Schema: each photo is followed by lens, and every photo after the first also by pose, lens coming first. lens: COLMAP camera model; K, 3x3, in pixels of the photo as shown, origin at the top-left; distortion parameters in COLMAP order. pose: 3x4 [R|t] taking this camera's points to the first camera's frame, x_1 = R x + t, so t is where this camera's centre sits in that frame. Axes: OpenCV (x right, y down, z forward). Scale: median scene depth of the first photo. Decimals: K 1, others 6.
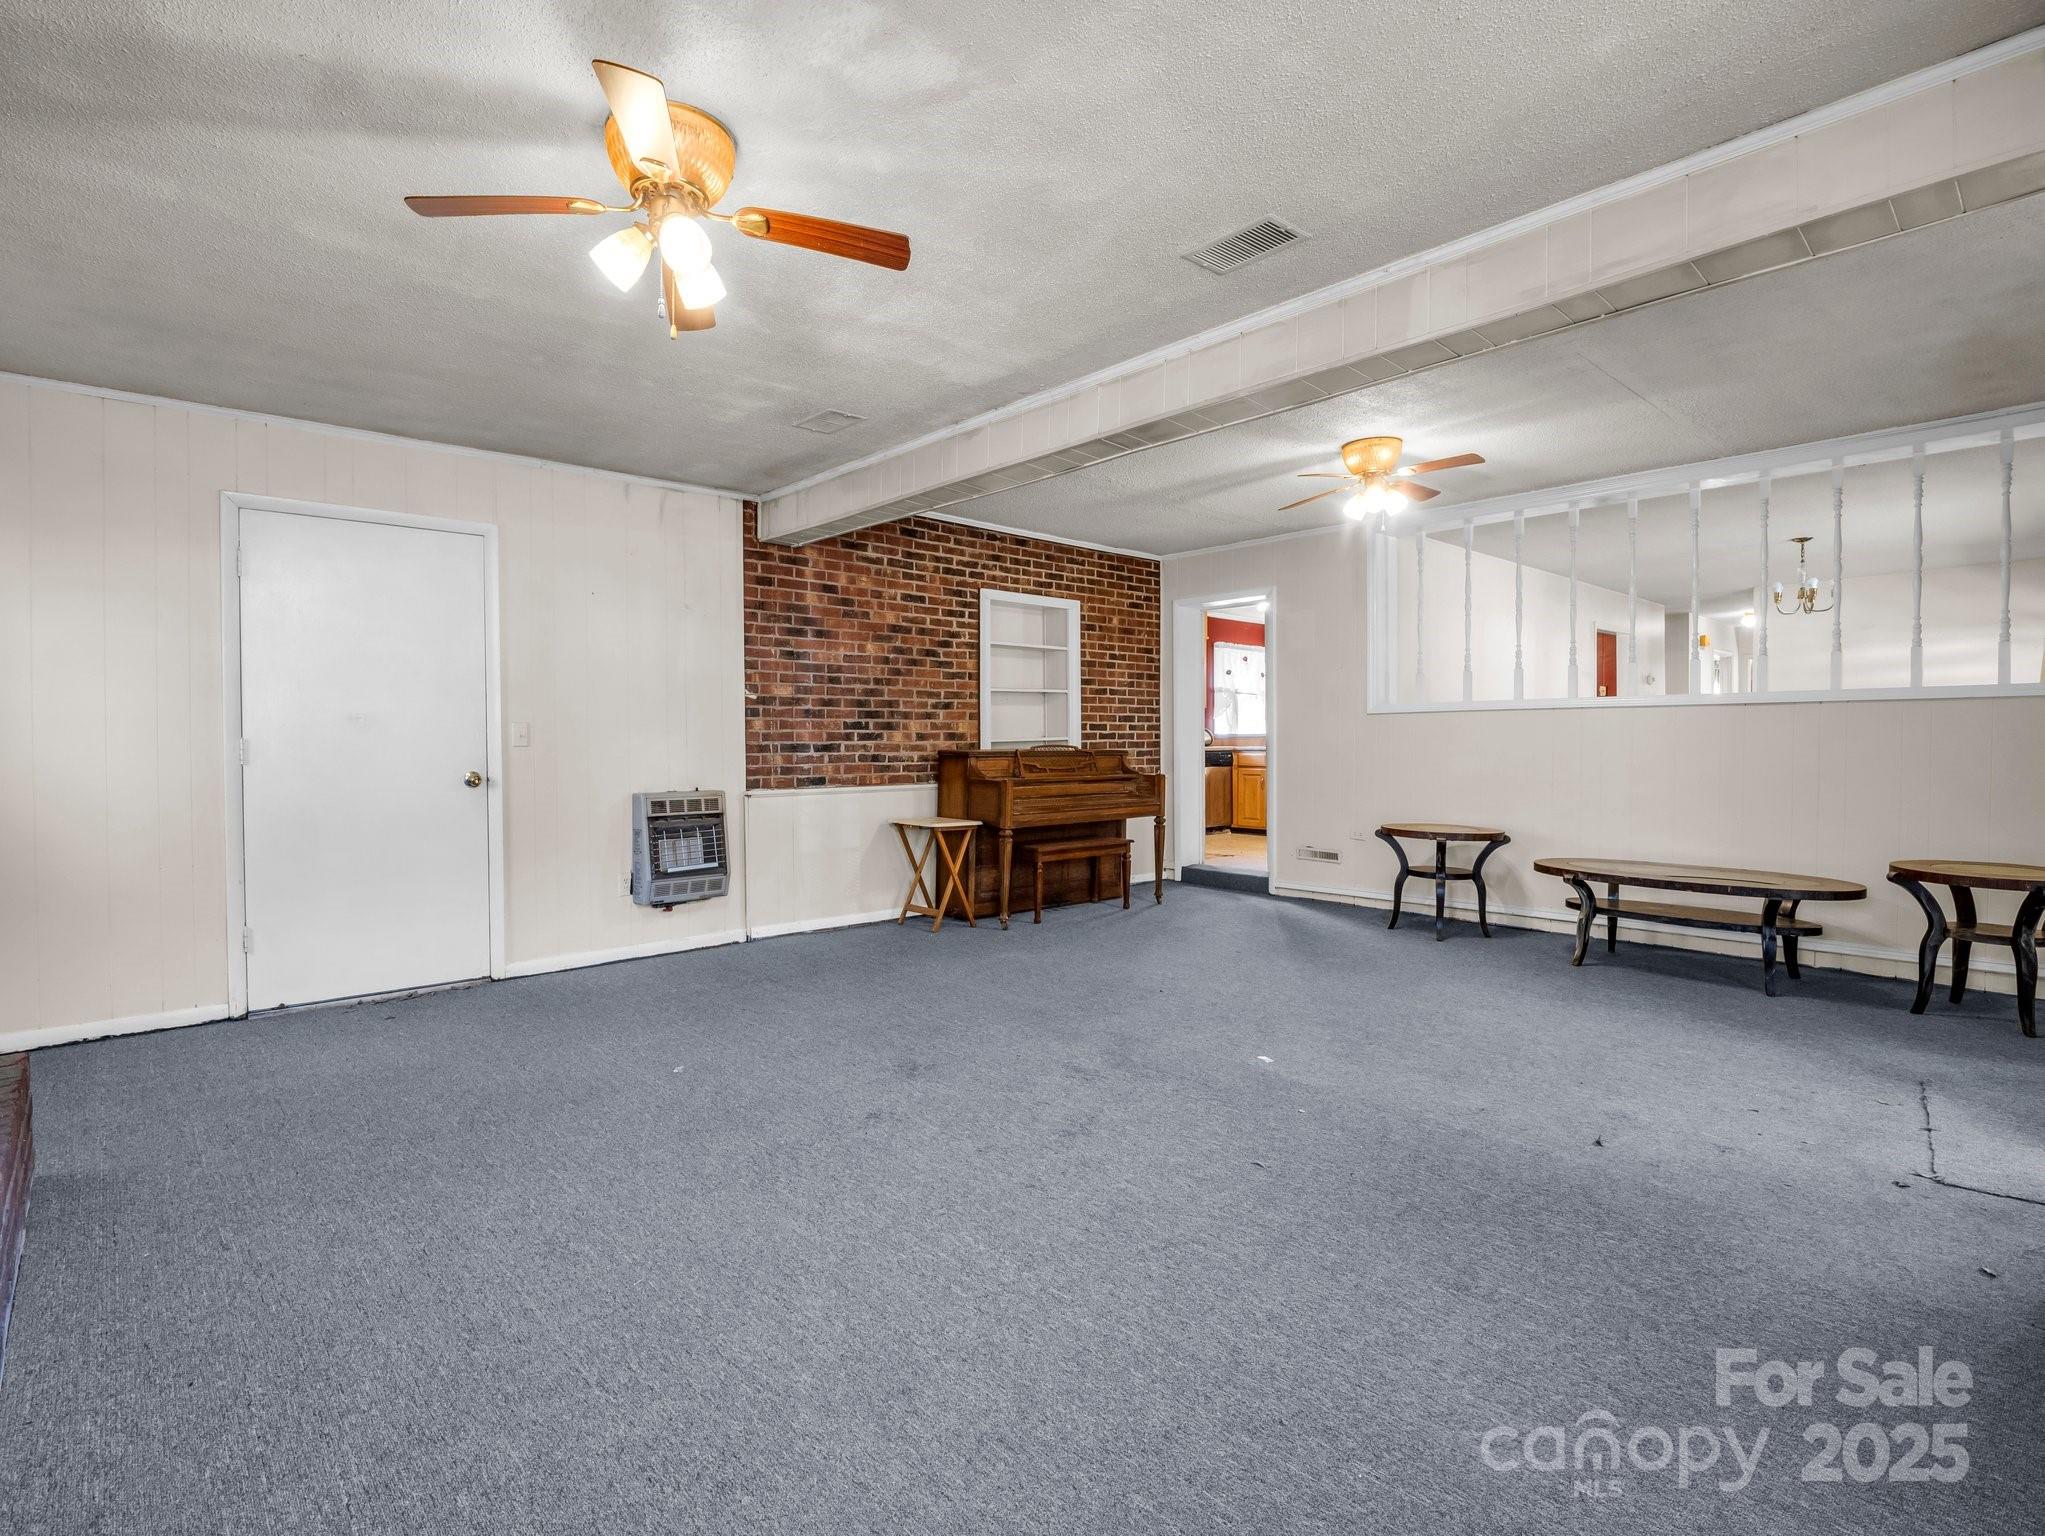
lens RADIAL K [[994.5, 0, 987.6], [0, 994.5, 764.4], [0, 0, 1]] dist [-0.008428, -0.004434]
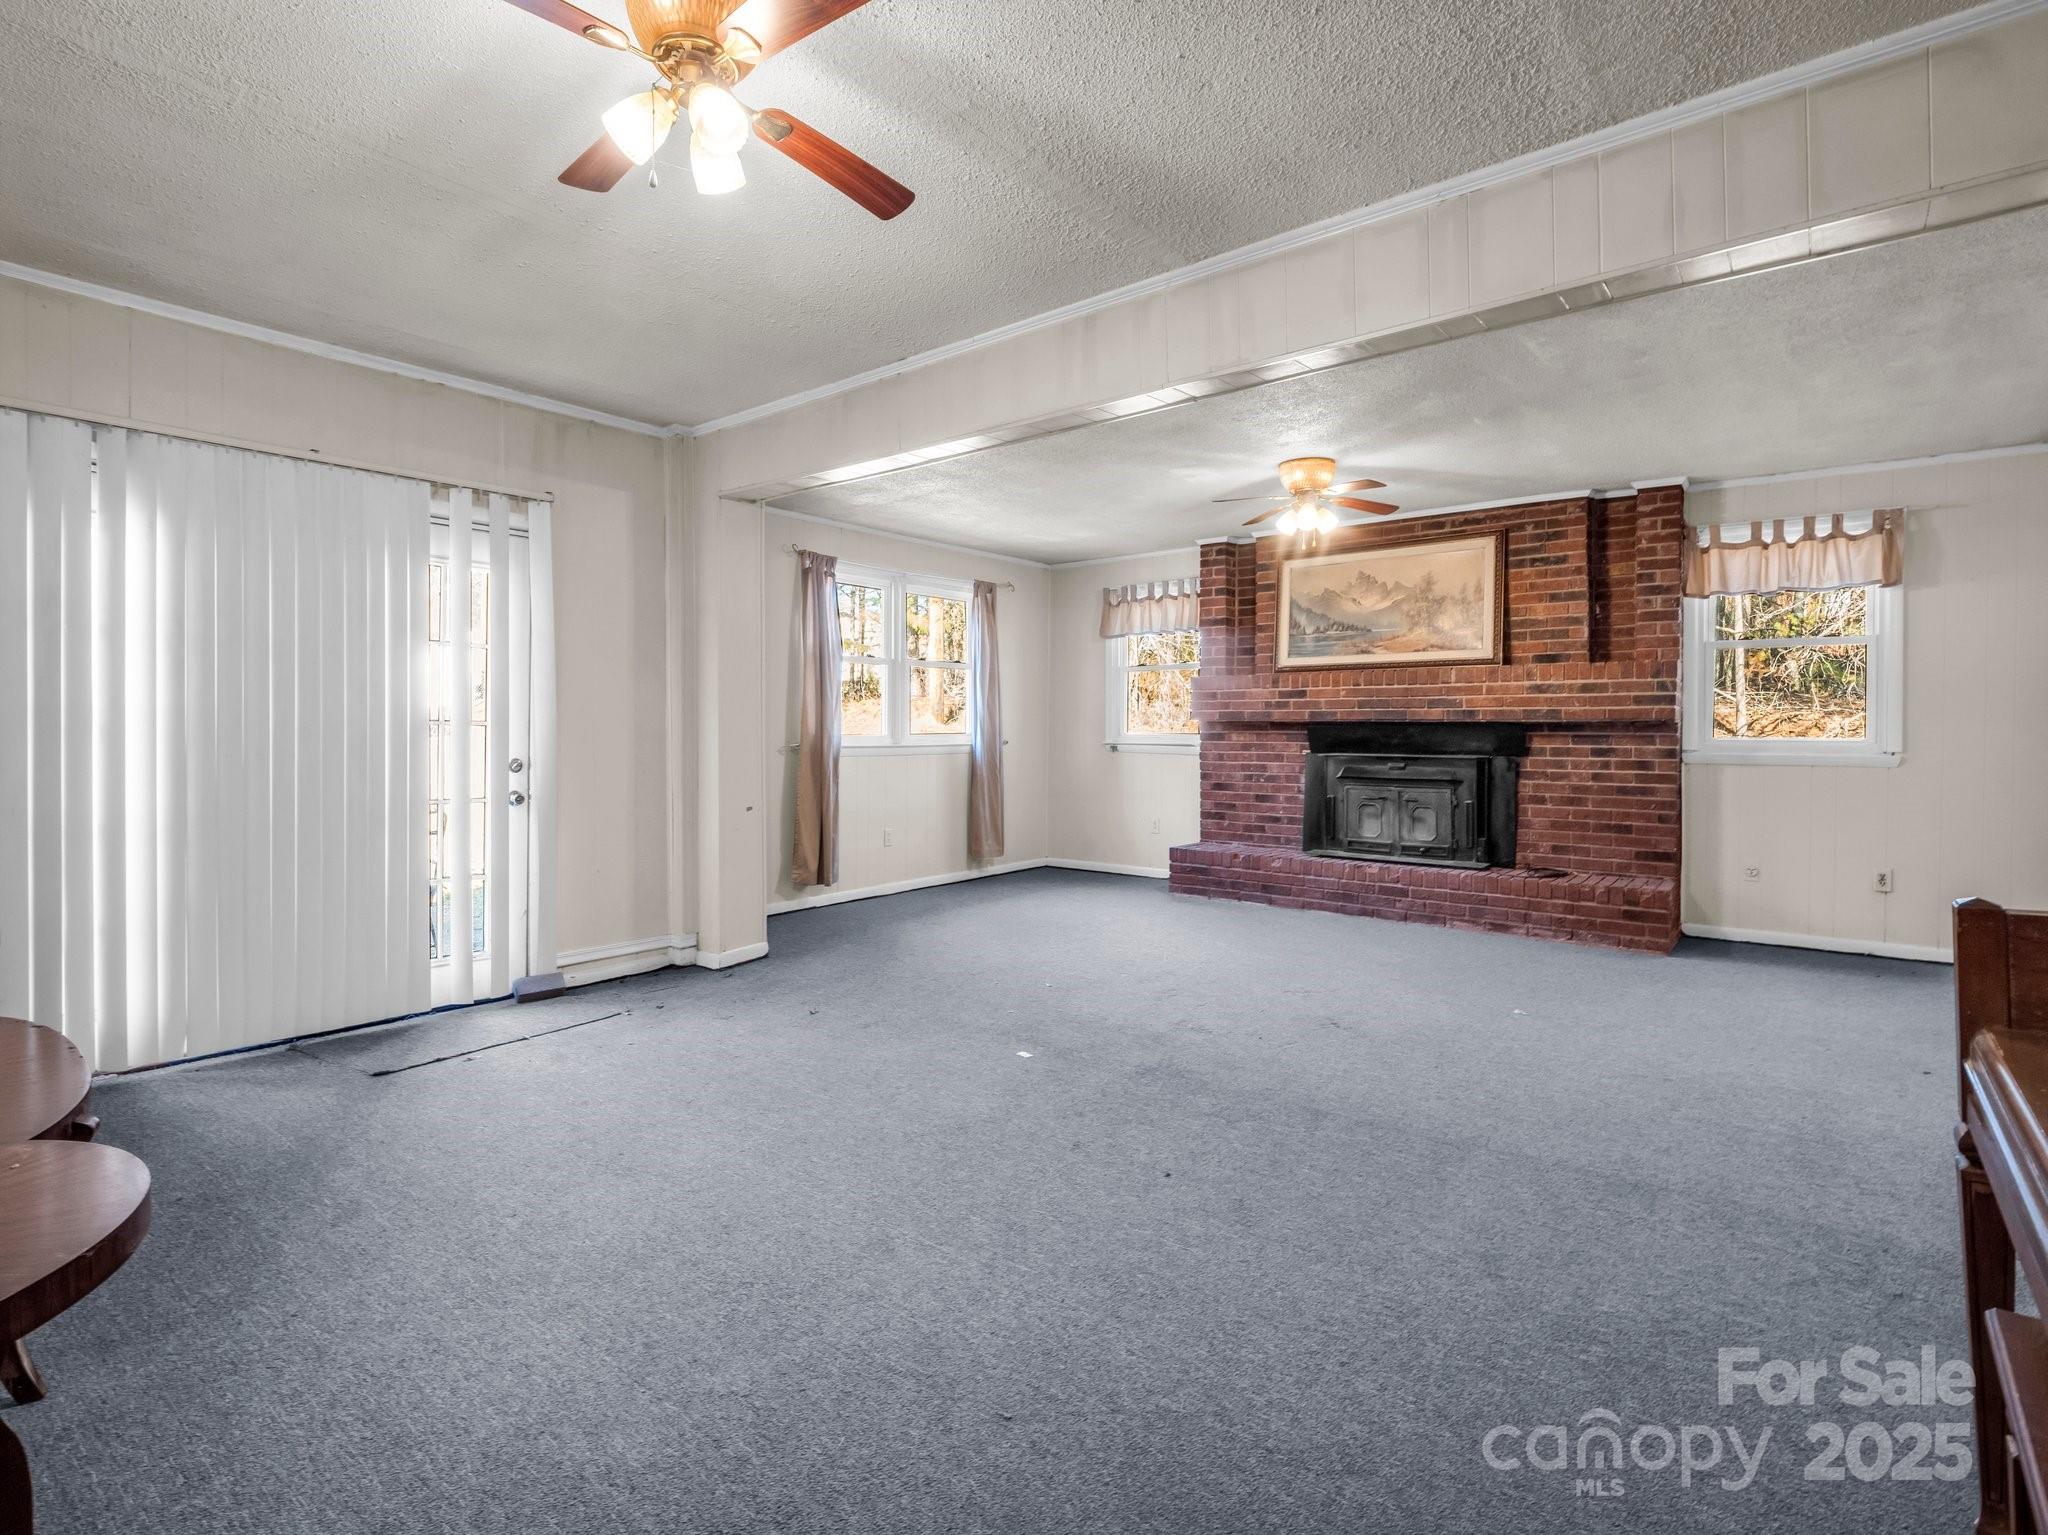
lens RADIAL K [[995.9, 0, 1008.5], [0, 995.9, 740.9], [0, 0, 1]] dist [-0.008428, -0.004434]
pose [[-0.984267, 0.001890, -0.176676, 0.276610], [-0.003922, 0.999463, 0.032541, -0.025791], [0.176643, 0.032722, -0.983731, 1.152482]]
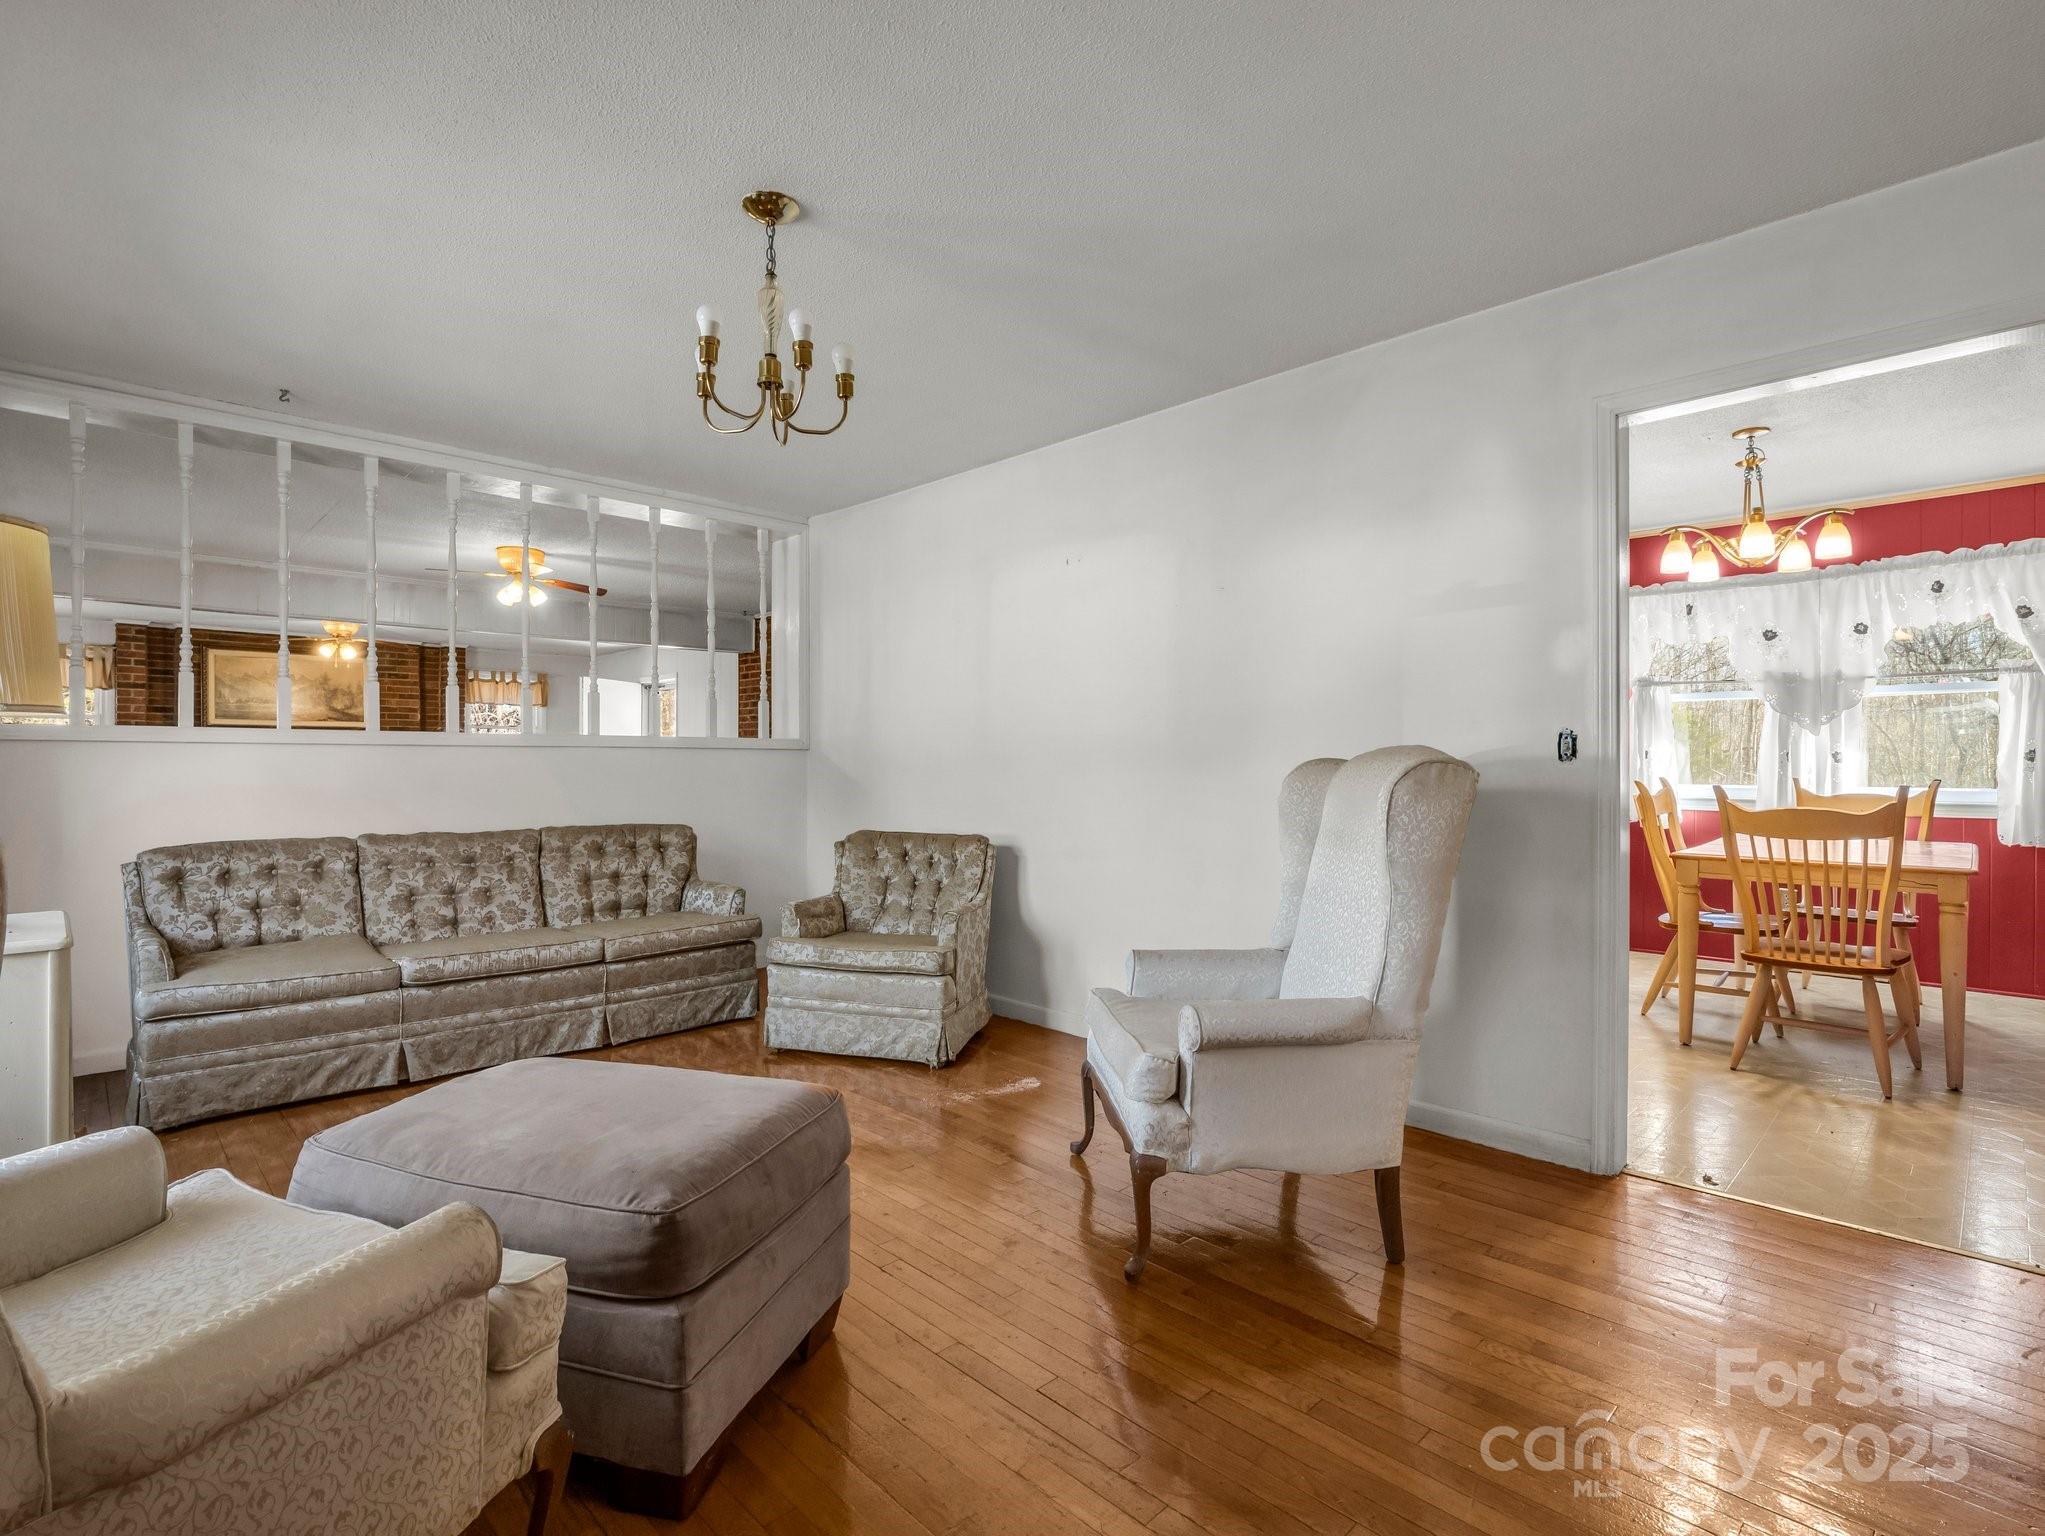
lens RADIAL K [[994.5, 0, 1020.2], [0, 994.5, 767.8], [0, 0, 1]] dist [-0.008428, -0.004434]
pose [[0.056733, 0.013375, -0.998300, 1.427174], [-0.027805, 0.999544, 0.011811, -0.058164], [0.998002, 0.027087, 0.057079, 1.308484]]
